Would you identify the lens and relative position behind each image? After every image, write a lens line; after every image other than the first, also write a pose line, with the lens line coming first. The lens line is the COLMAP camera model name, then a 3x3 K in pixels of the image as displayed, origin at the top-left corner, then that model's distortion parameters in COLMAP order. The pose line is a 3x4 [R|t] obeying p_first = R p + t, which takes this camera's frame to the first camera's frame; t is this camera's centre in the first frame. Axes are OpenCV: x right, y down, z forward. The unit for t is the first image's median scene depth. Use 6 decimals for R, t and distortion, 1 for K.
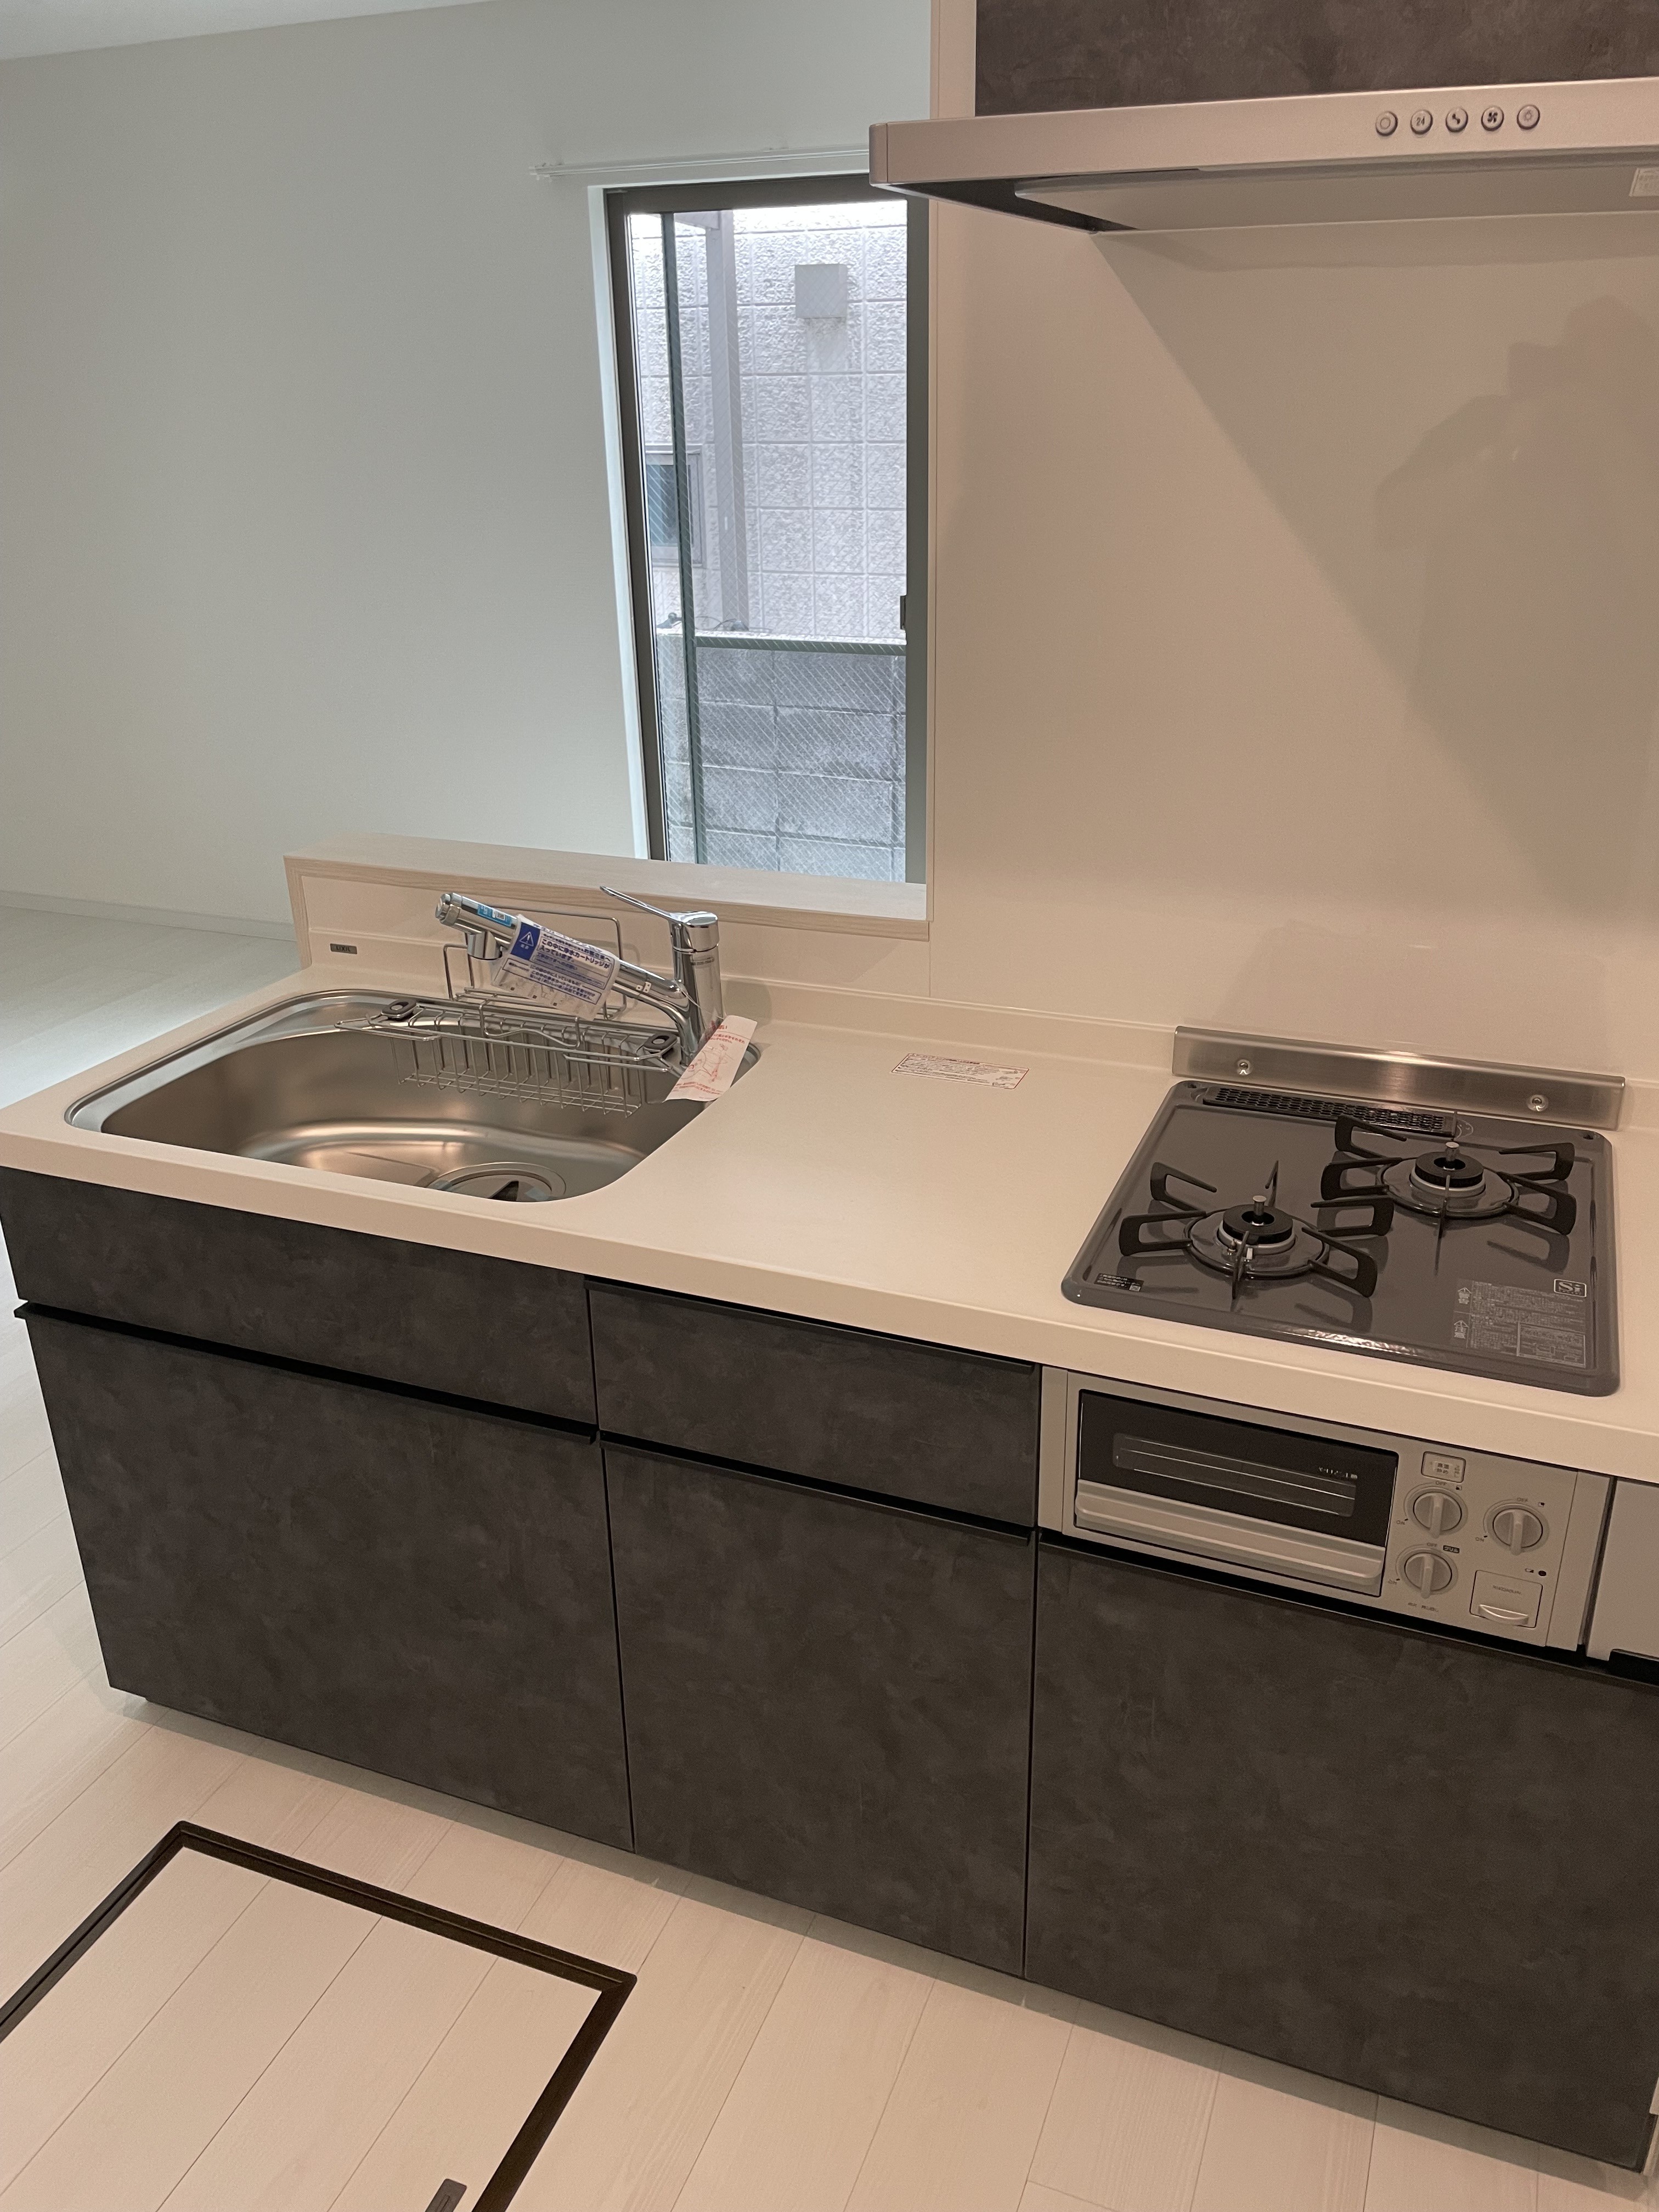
lens RADIAL K [[1677.4, 0, 849.2], [0, 1677.4, 1127.2], [0, 0, 1]] dist [0.074993, -0.110374]
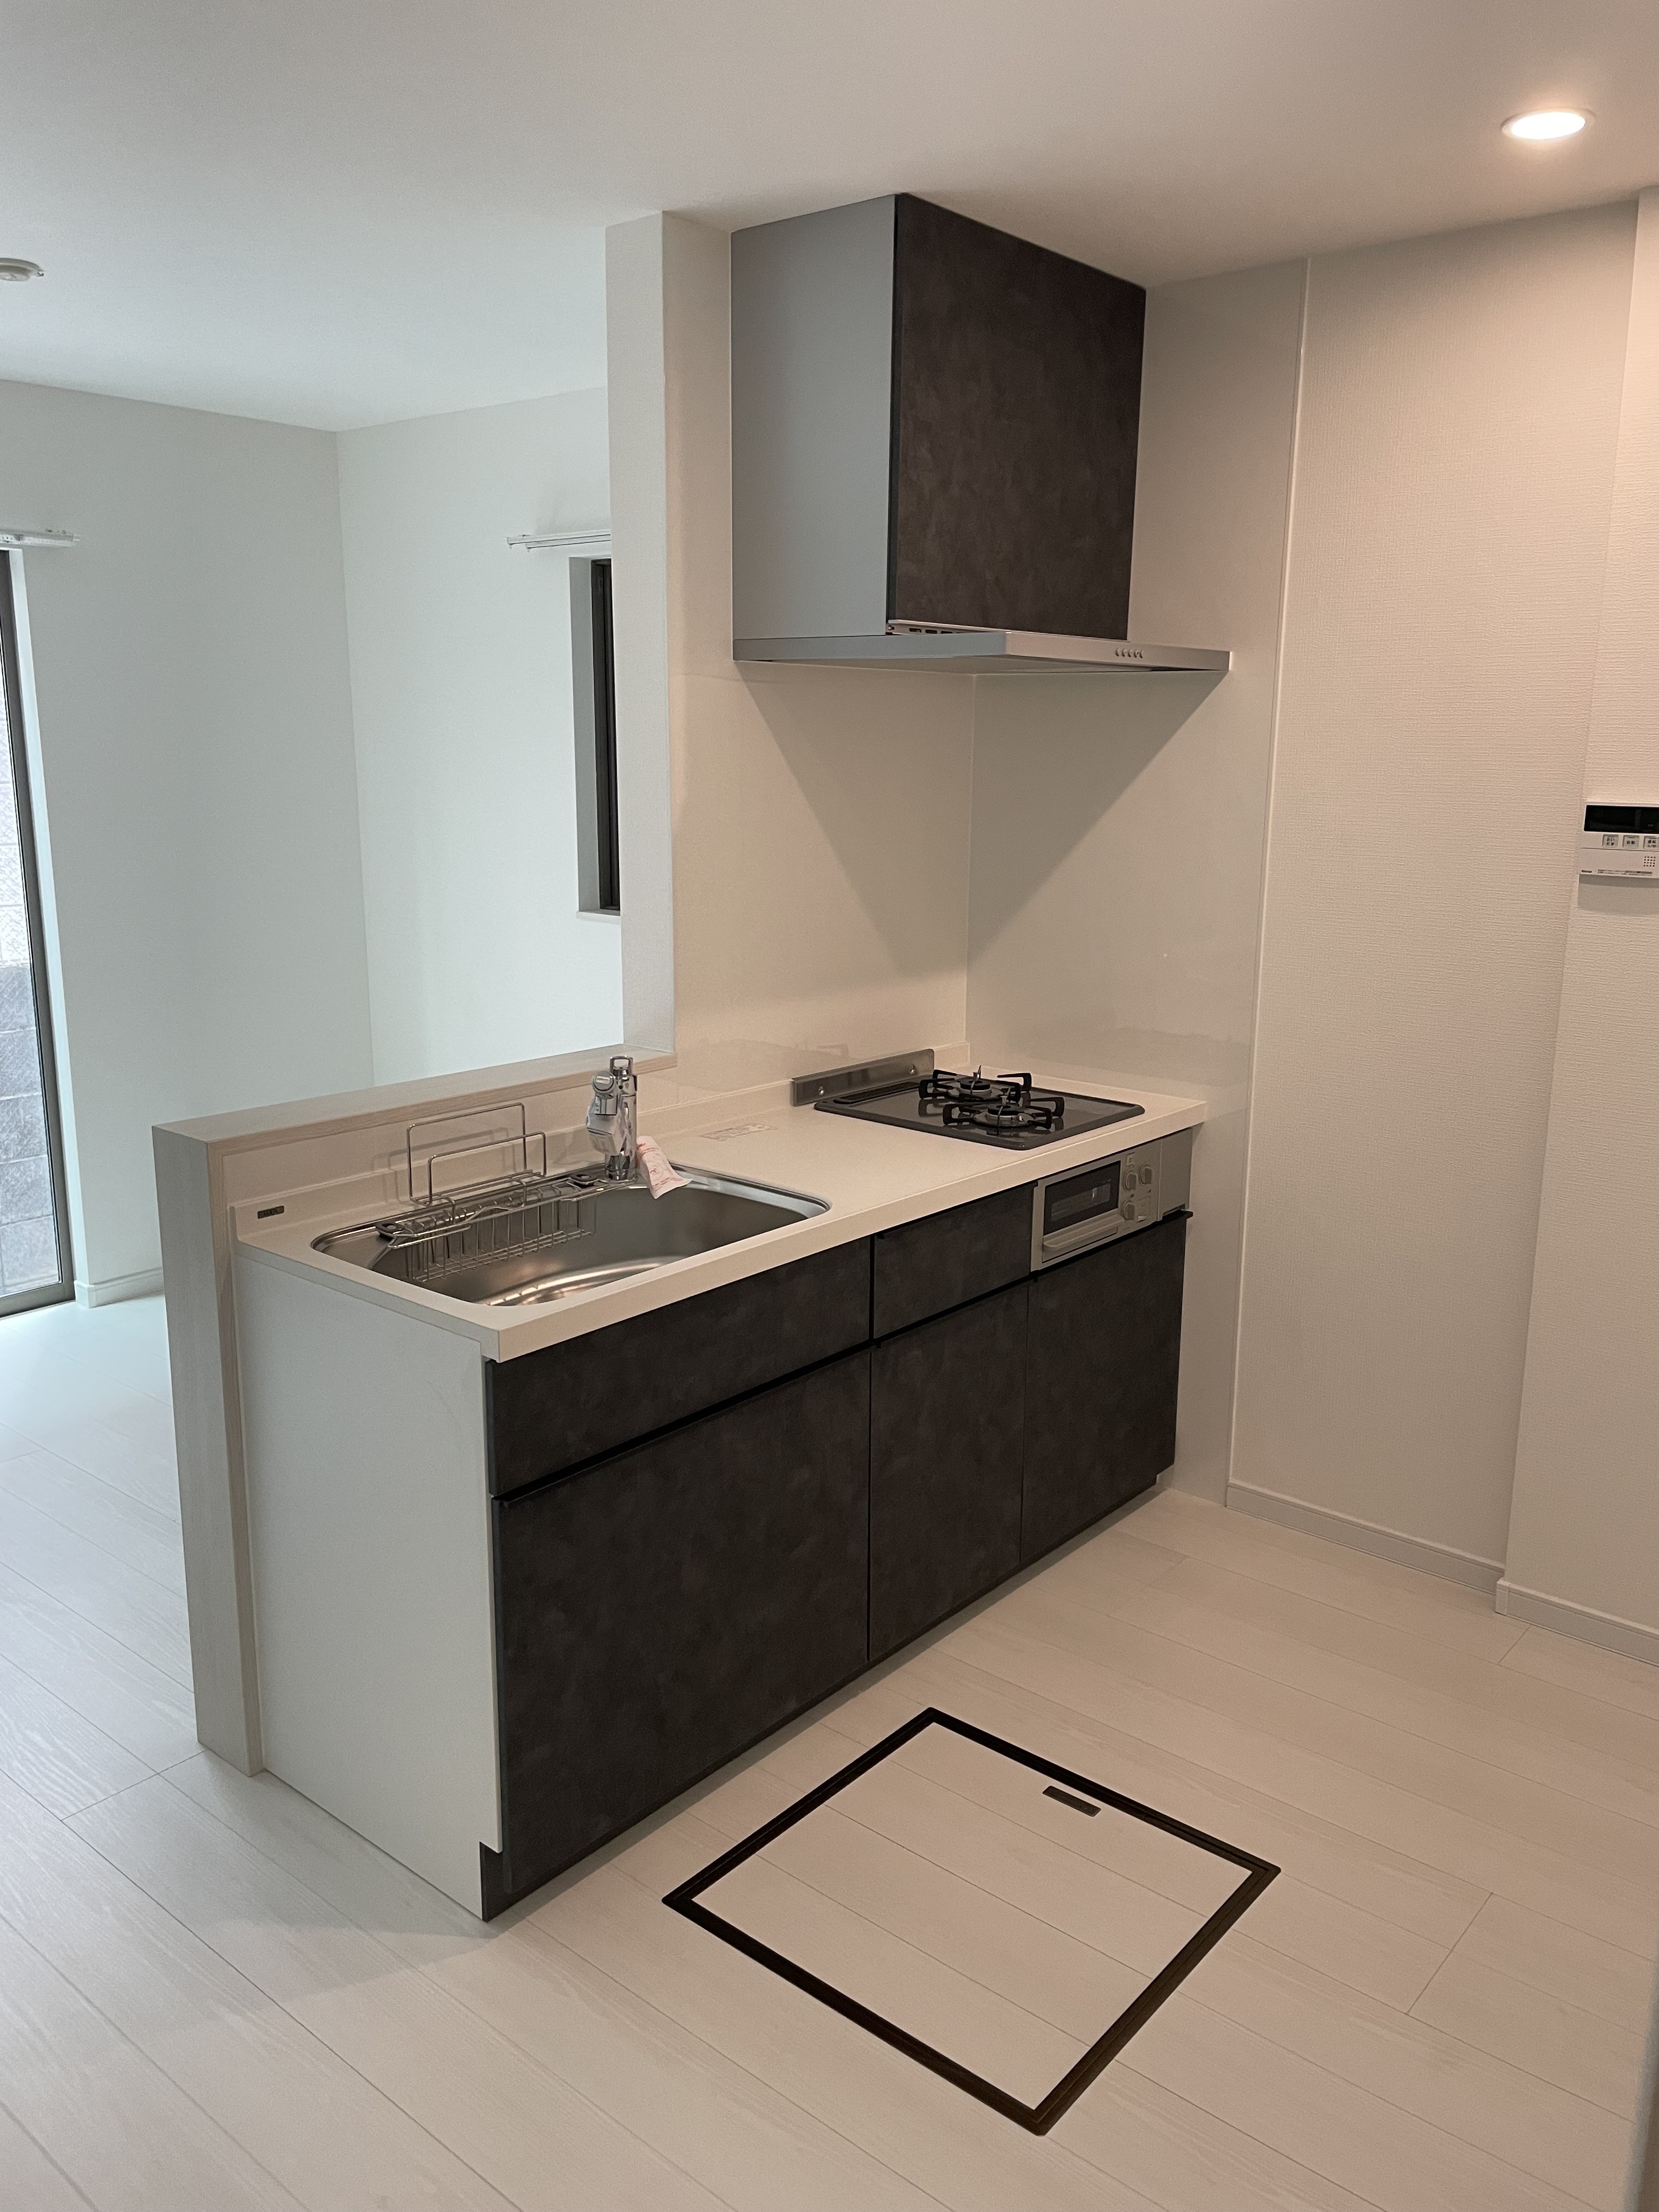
lens RADIAL K [[1677.4, 0, 849.2], [0, 1677.4, 1127.2], [0, 0, 1]] dist [0.074993, -0.110374]
pose [[0.305236, -0.194064, 0.932293, -1.605679], [0.371857, 0.925577, 0.070918, -0.129960], [-0.876672, 0.325033, 0.354684, 0.385210]]
